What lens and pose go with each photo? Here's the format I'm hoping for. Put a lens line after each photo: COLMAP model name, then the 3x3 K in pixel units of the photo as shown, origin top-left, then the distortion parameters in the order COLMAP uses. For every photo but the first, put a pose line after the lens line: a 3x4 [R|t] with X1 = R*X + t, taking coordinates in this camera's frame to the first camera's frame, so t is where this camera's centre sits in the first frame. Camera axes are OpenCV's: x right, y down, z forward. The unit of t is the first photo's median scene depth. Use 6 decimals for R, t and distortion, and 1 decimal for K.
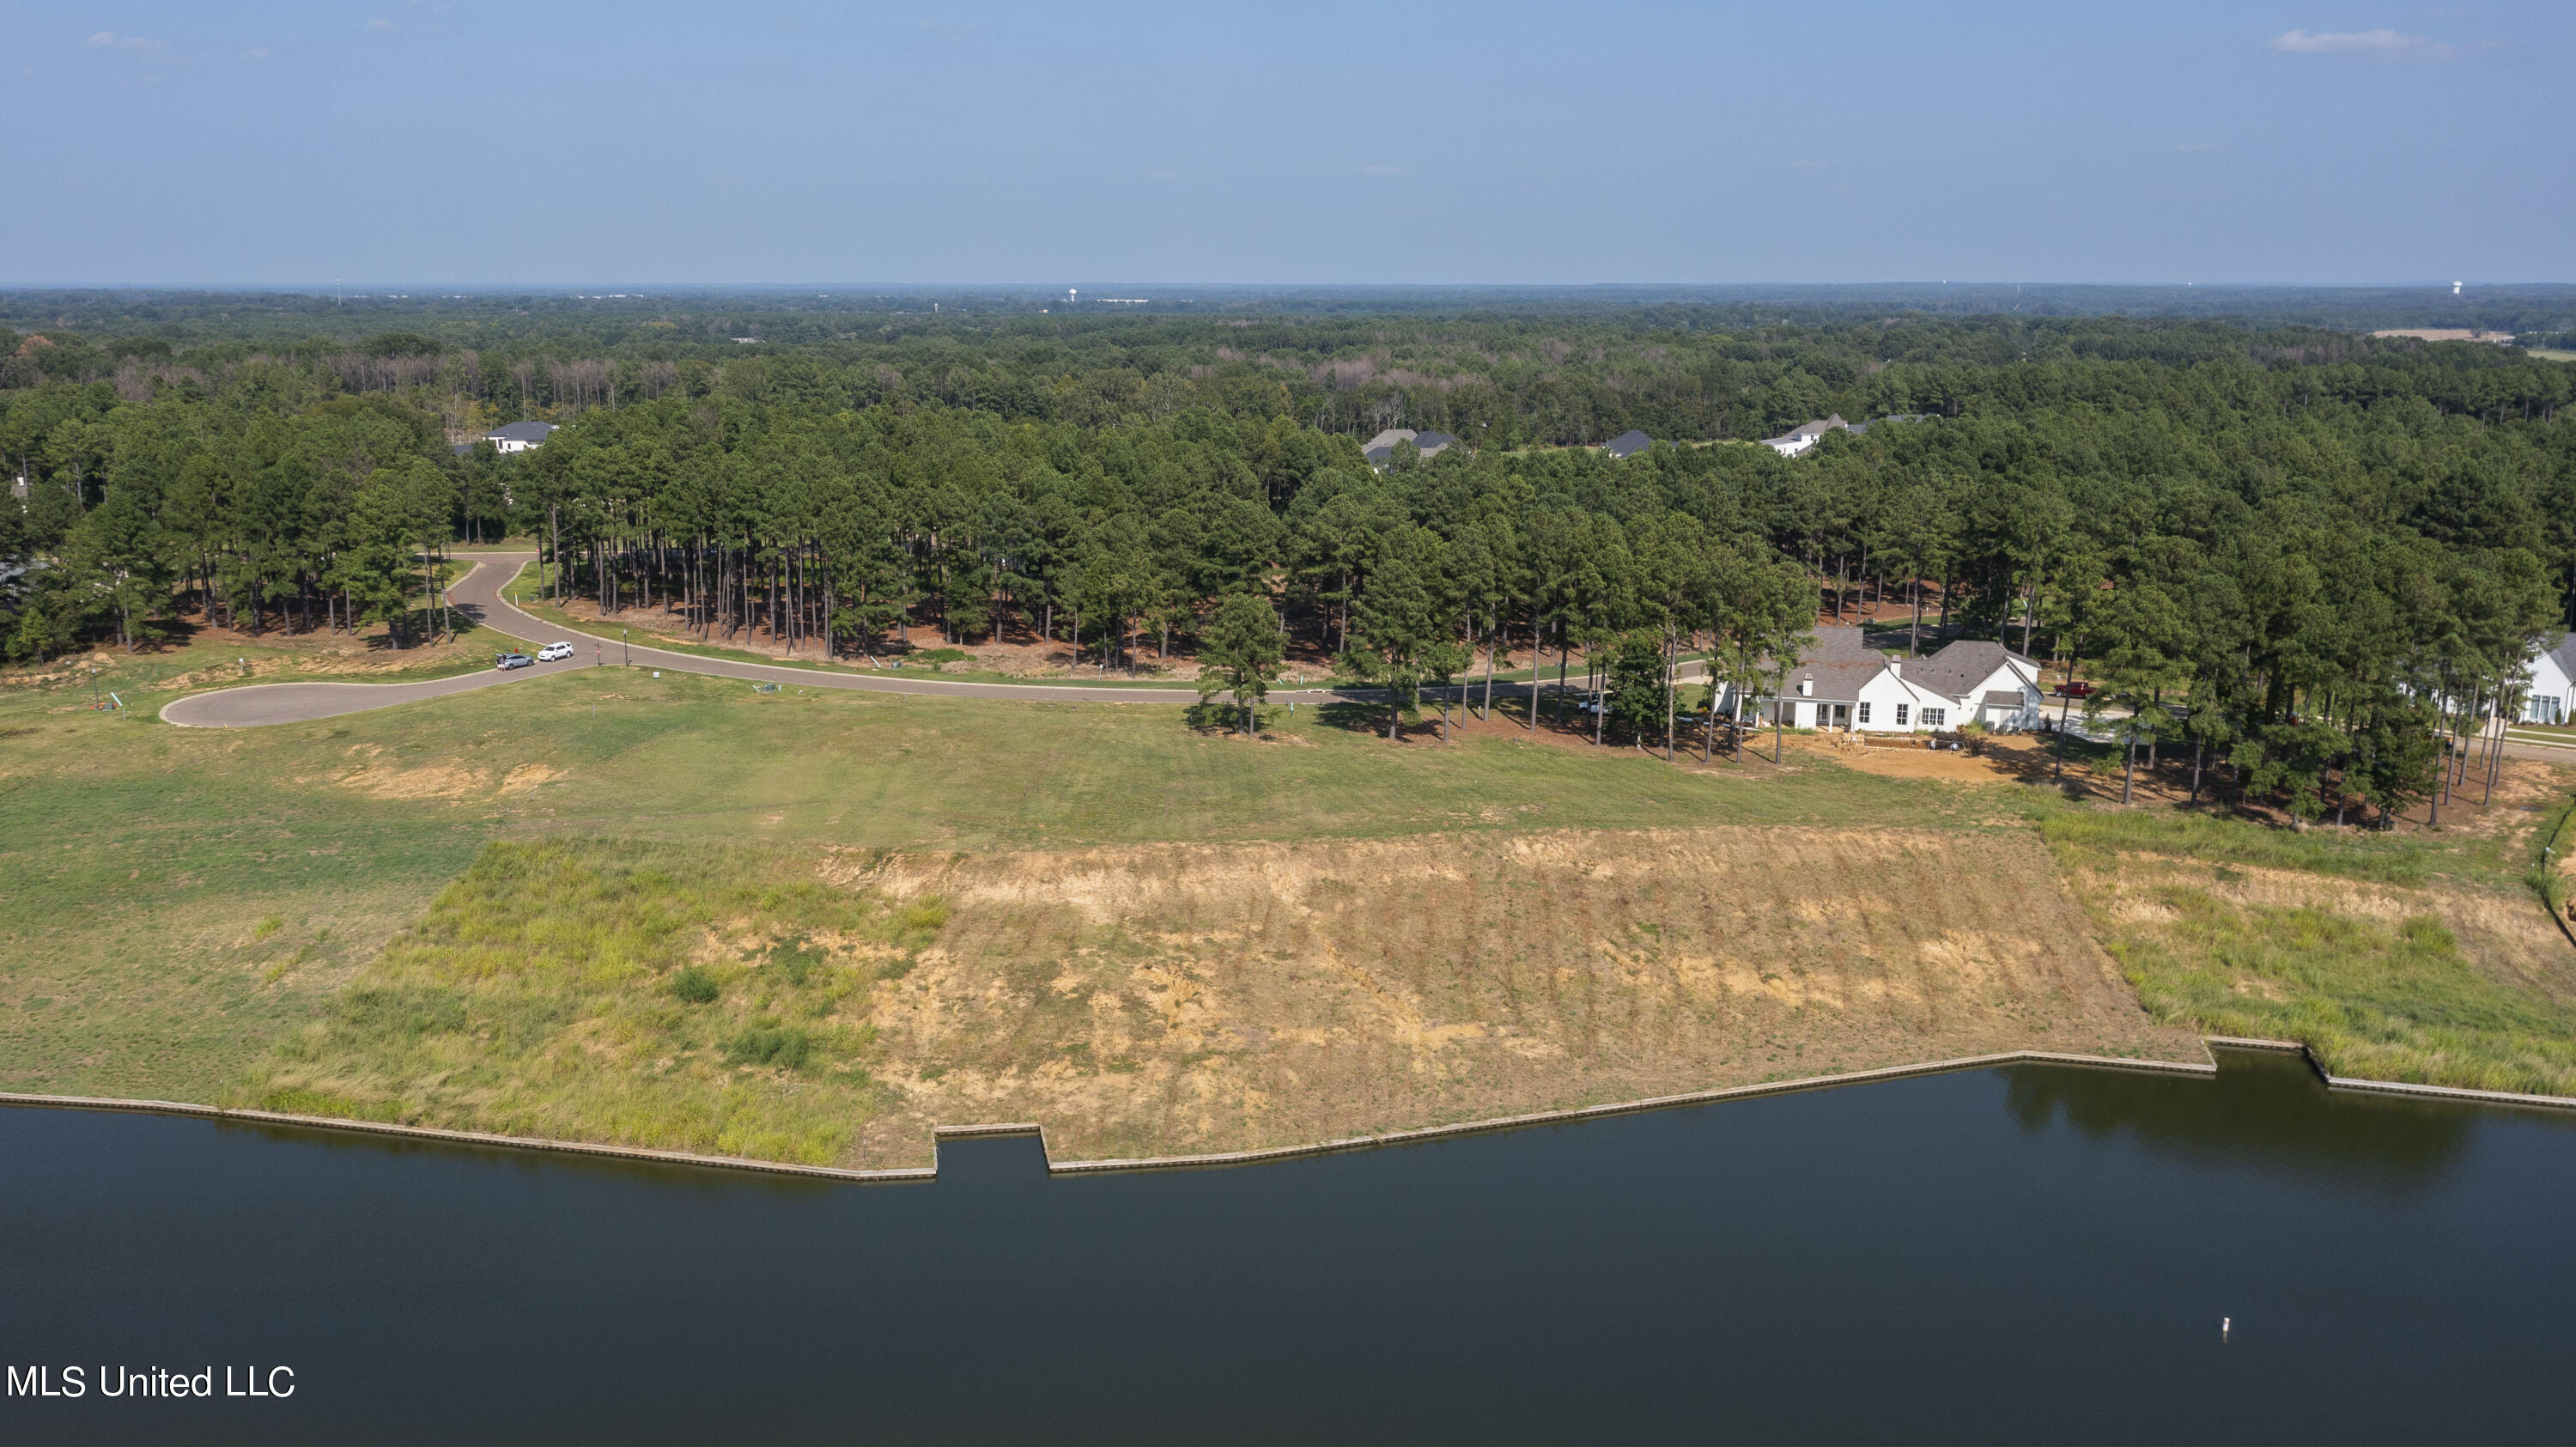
lens RADIAL K [[2190.3, 0, 1204.3], [0, 2190.3, 746.1], [0, 0, 1]] dist [0.005146, 0.010944]
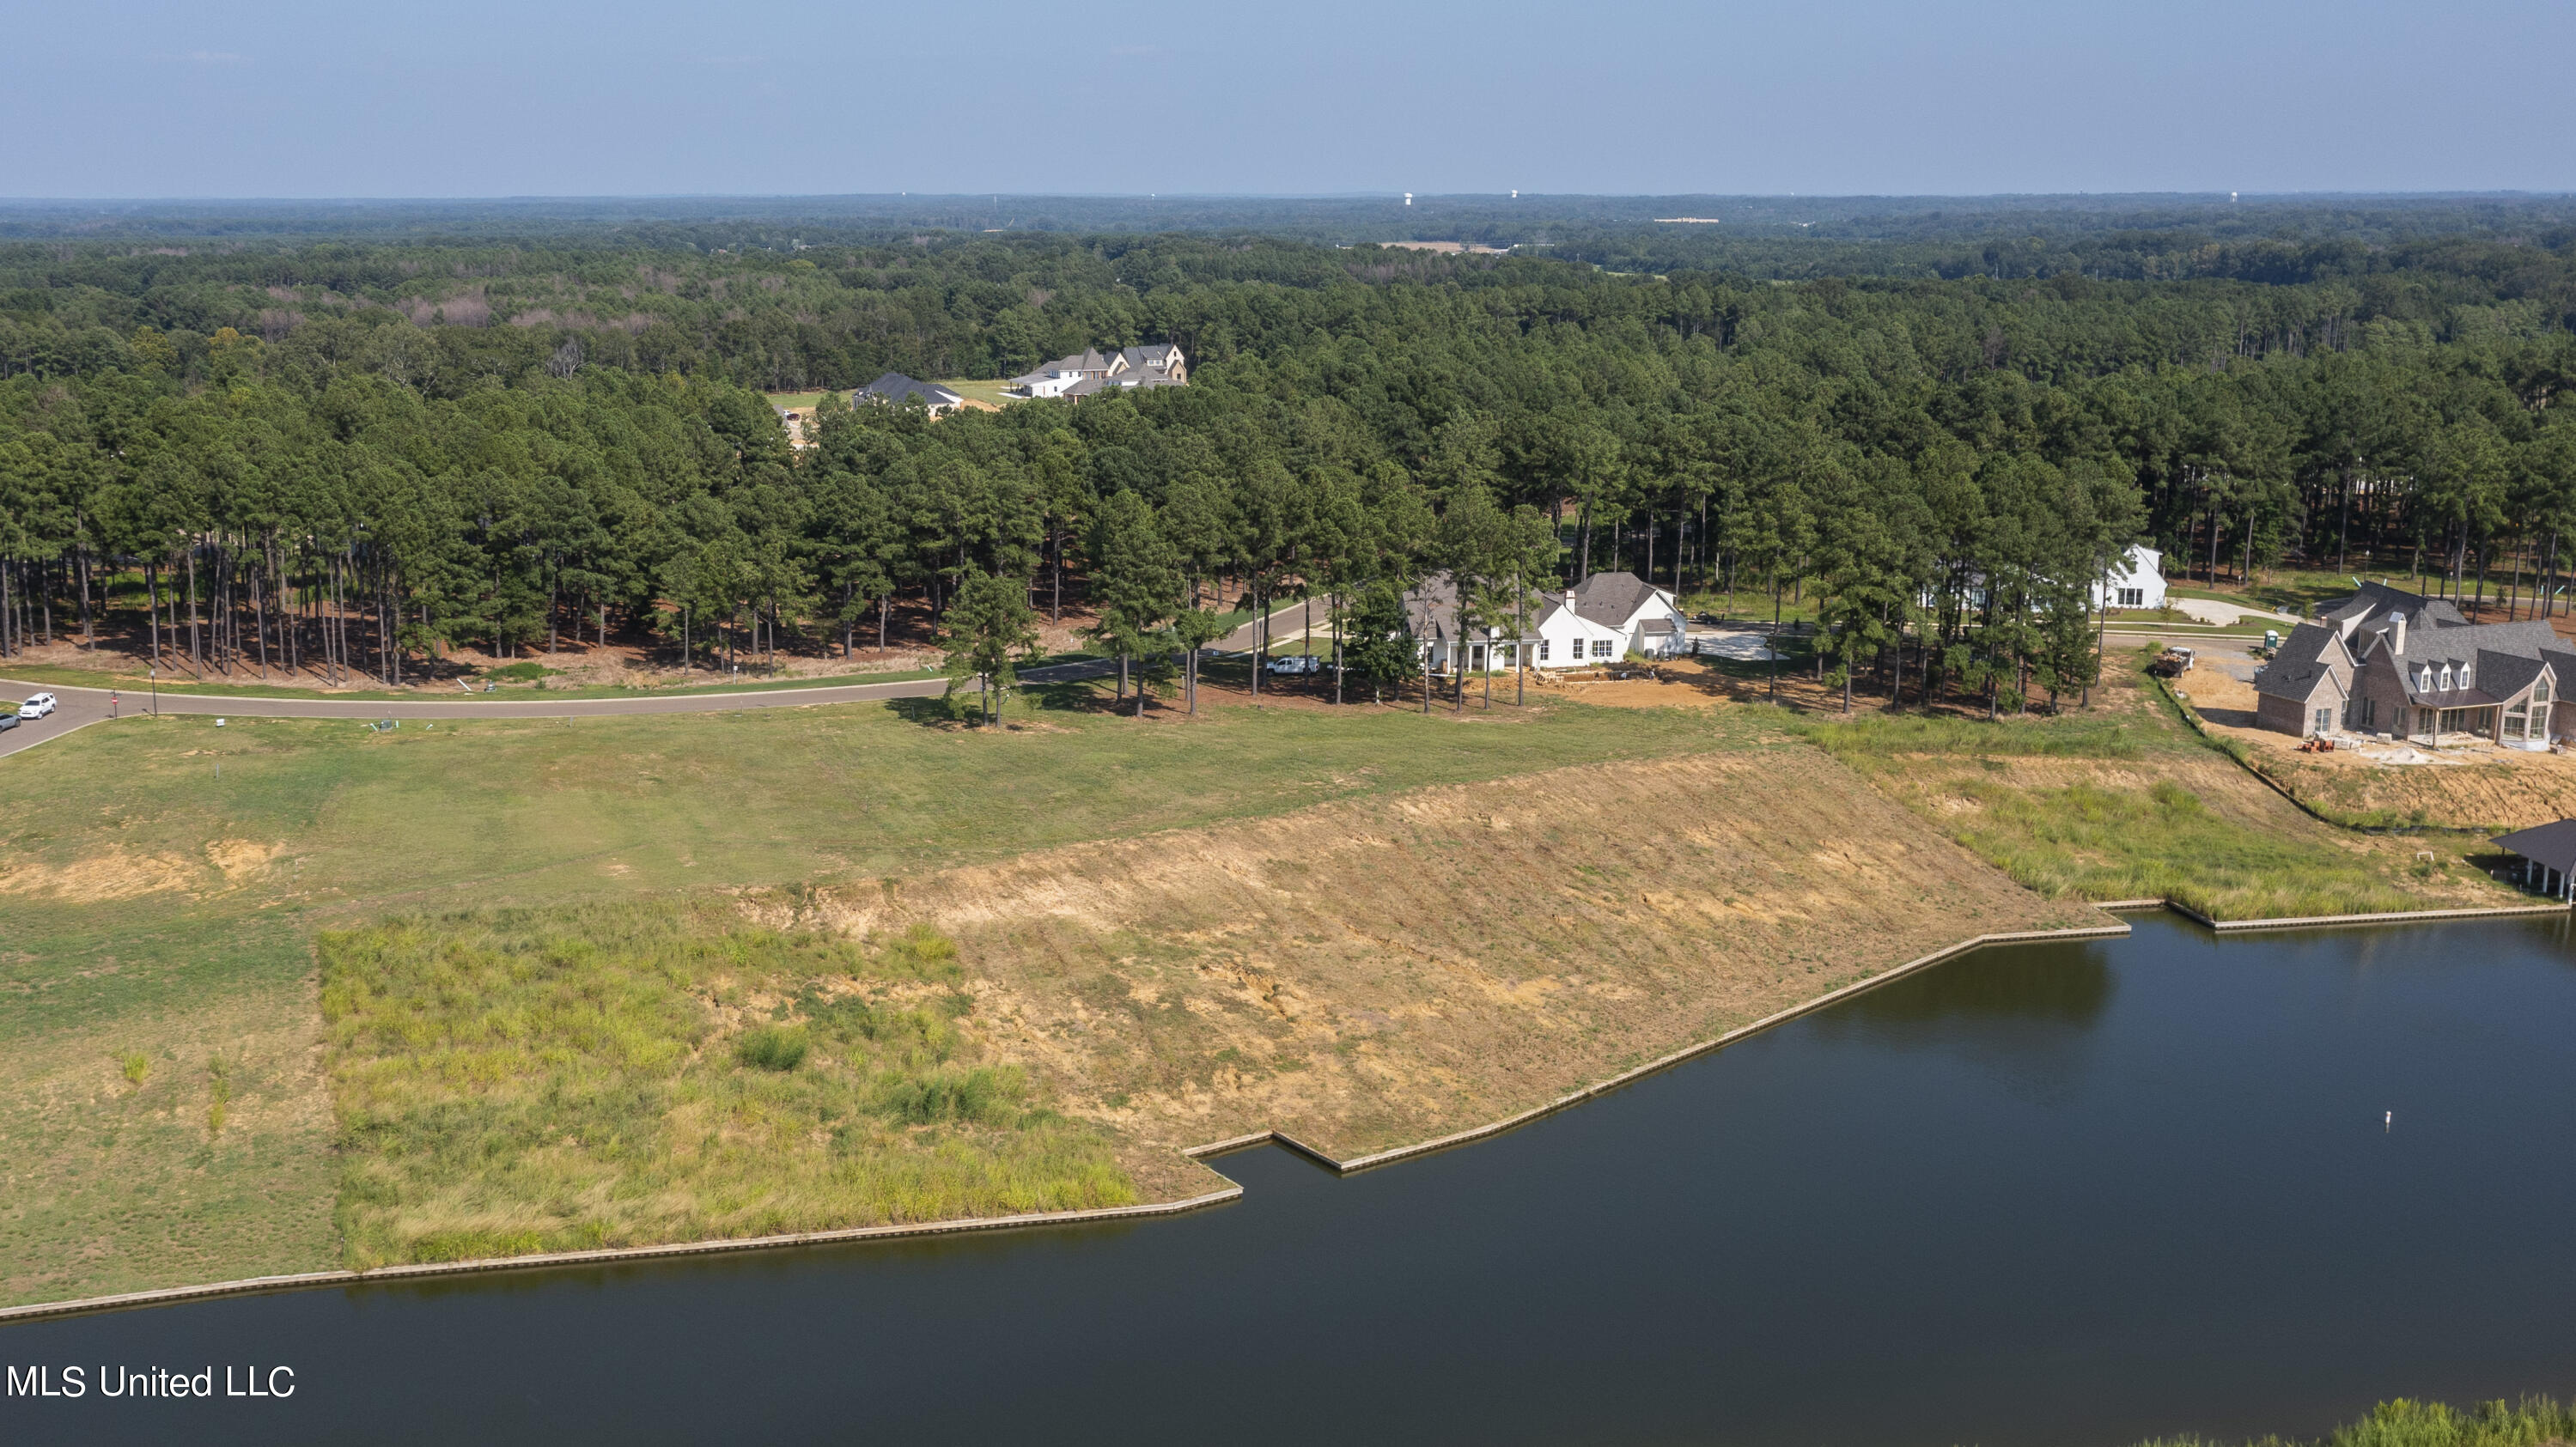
lens RADIAL K [[2529.9, 0, 1180.0], [0, 2529.9, 772.9], [0, 0, 1]] dist [0.008437, 0.000000]
pose [[0.907043, -0.098324, 0.409397, -0.346623], [0.091641, 0.995142, 0.035964, -0.016808], [-0.410944, 0.004896, 0.911647, 0.006257]]
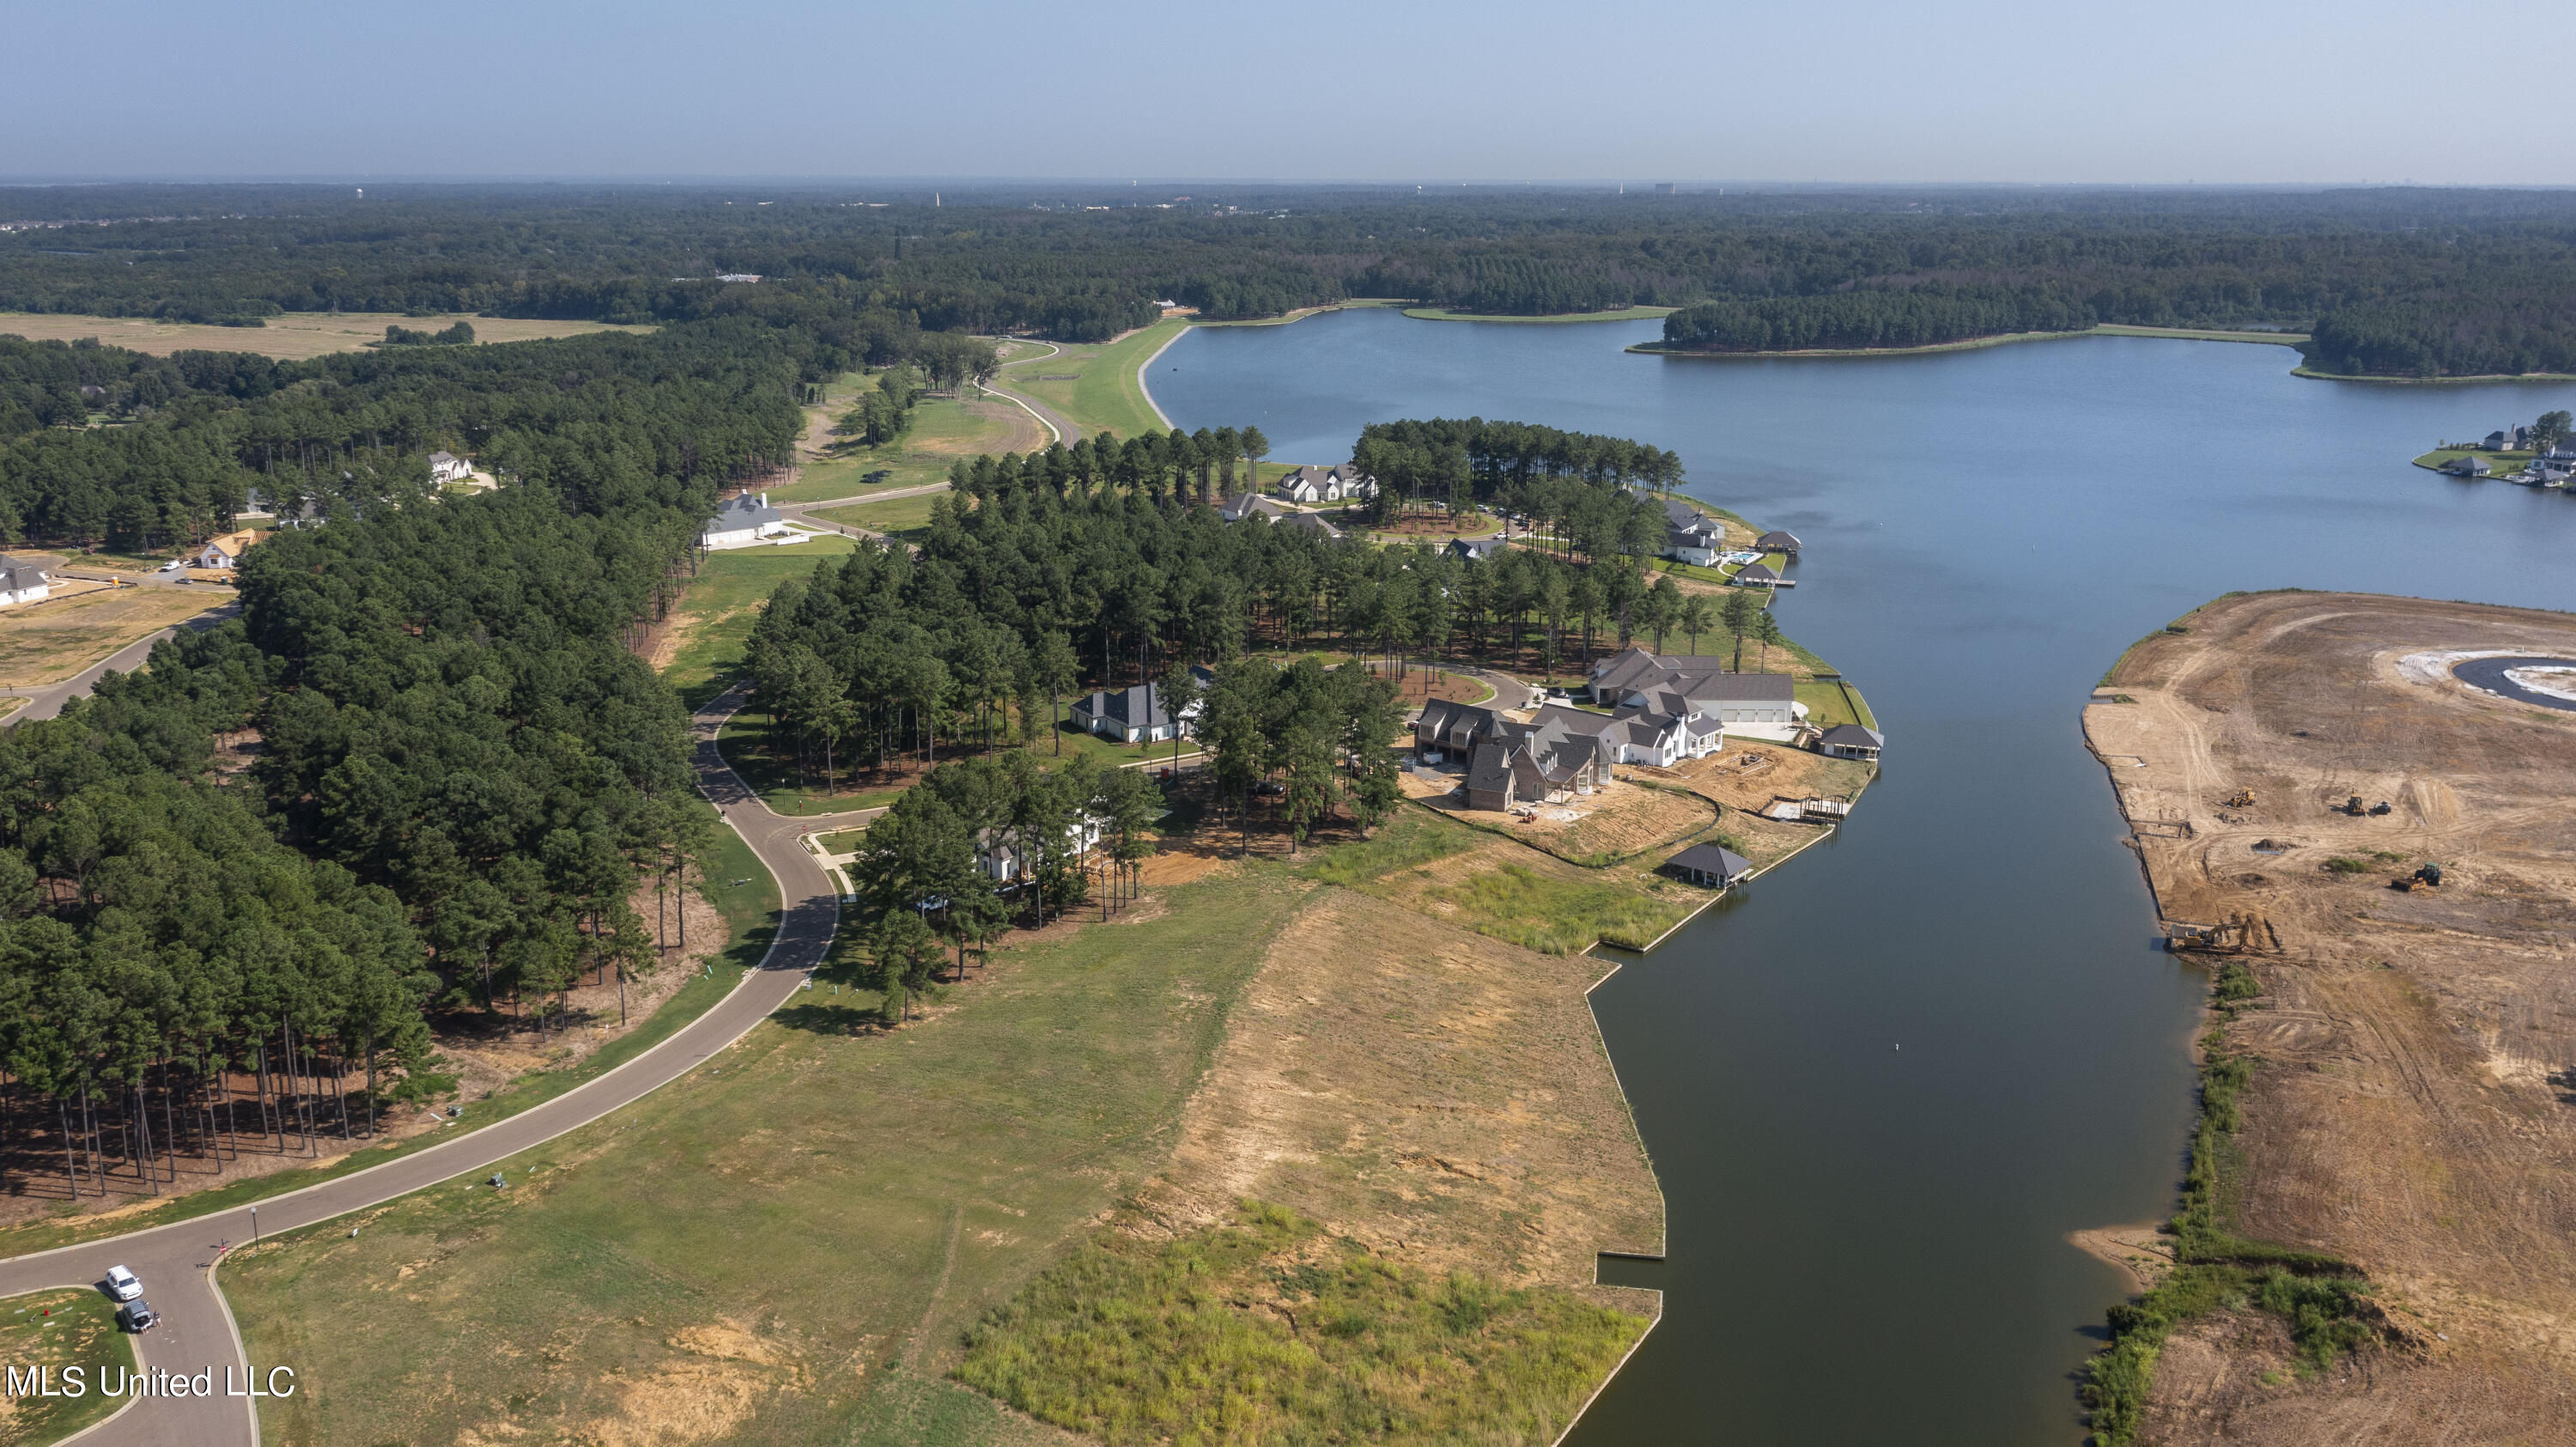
lens RADIAL K [[2071.3, 0, 1270.4], [0, 2071.3, 713.0], [0, 0, 1]] dist [0.002221, 0.012550]
pose [[0.315401, -0.242893, 0.917347, -0.916660], [0.195614, 0.962568, 0.187611, -0.341684], [-0.928578, 0.120273, 0.351108, 0.405162]]
